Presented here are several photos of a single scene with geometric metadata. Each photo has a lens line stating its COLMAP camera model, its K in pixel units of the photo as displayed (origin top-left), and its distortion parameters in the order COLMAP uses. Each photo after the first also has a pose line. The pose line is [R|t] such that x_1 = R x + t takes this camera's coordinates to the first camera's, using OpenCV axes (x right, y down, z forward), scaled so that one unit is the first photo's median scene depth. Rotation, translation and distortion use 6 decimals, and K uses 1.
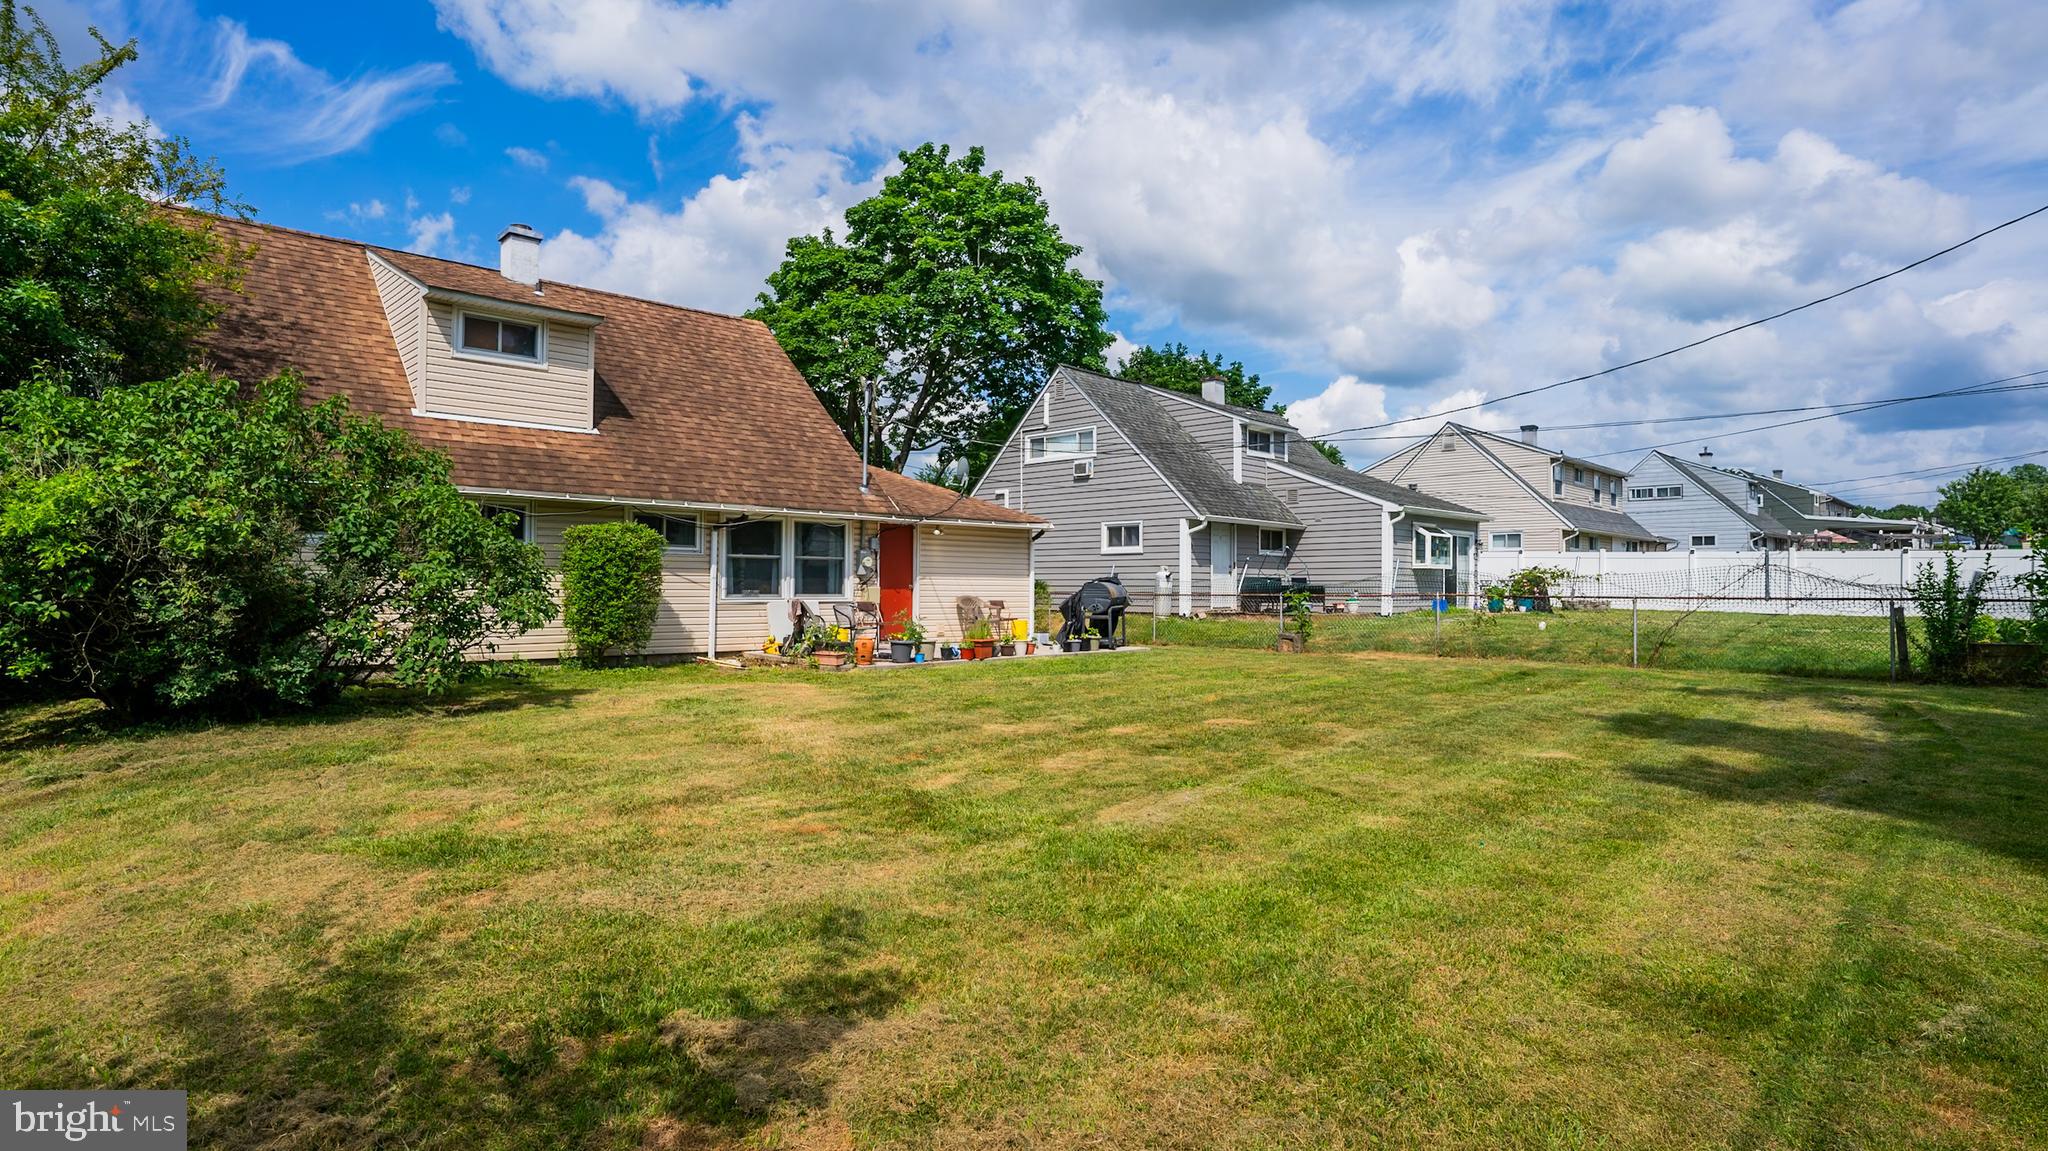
lens RADIAL K [[1056.8, 0, 1017.8], [0, 1056.8, 575.2], [0, 0, 1]] dist [-0.081267, 0.047501]
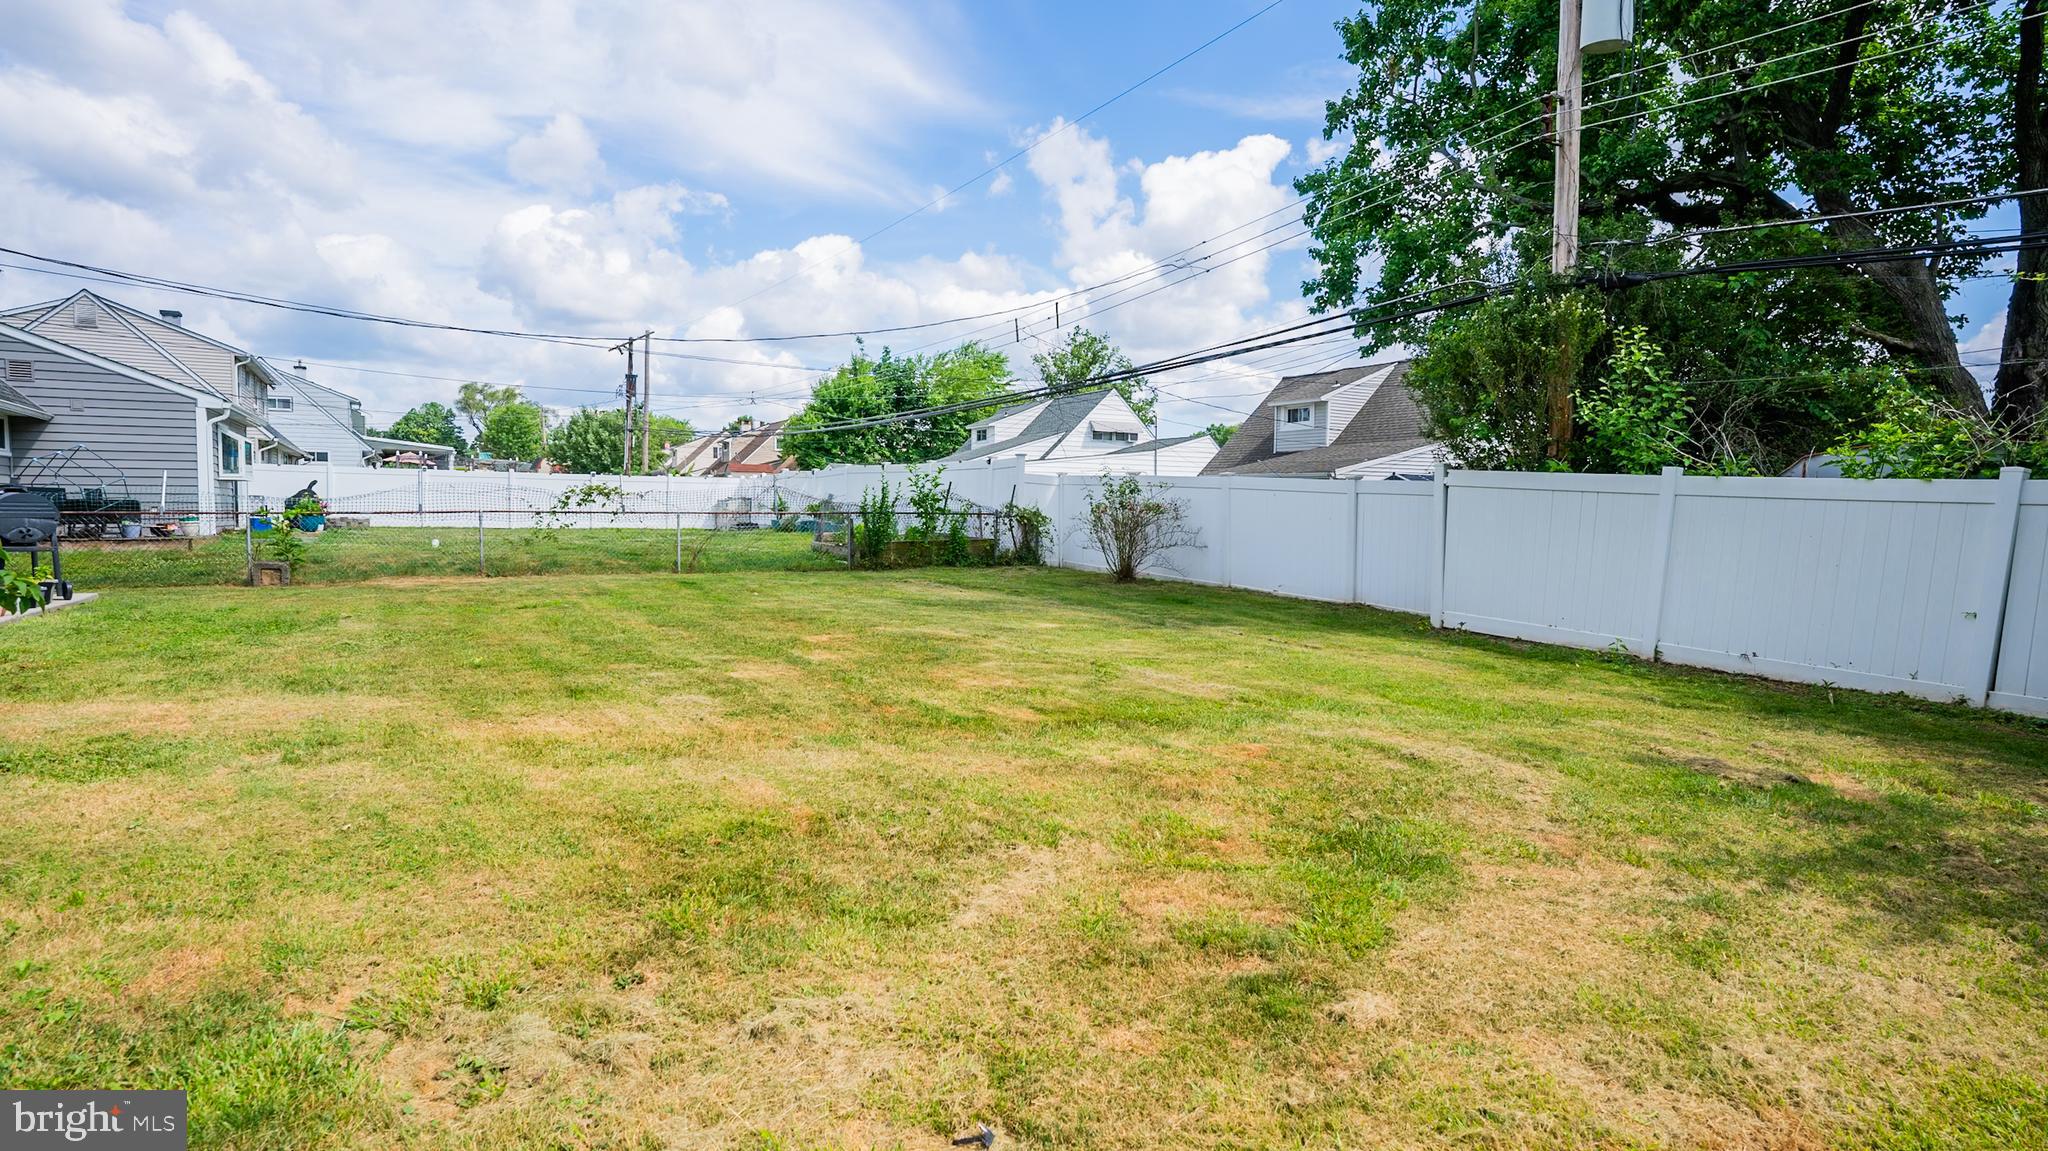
lens RADIAL K [[1056.8, 0, 1017.8], [0, 1056.8, 575.2], [0, 0, 1]] dist [-0.081267, 0.047501]
pose [[0.199406, -0.061357, 0.977994, -0.217692], [-0.022600, 0.997484, 0.067187, 0.000437], [-0.979656, -0.035500, 0.197518, 0.162826]]
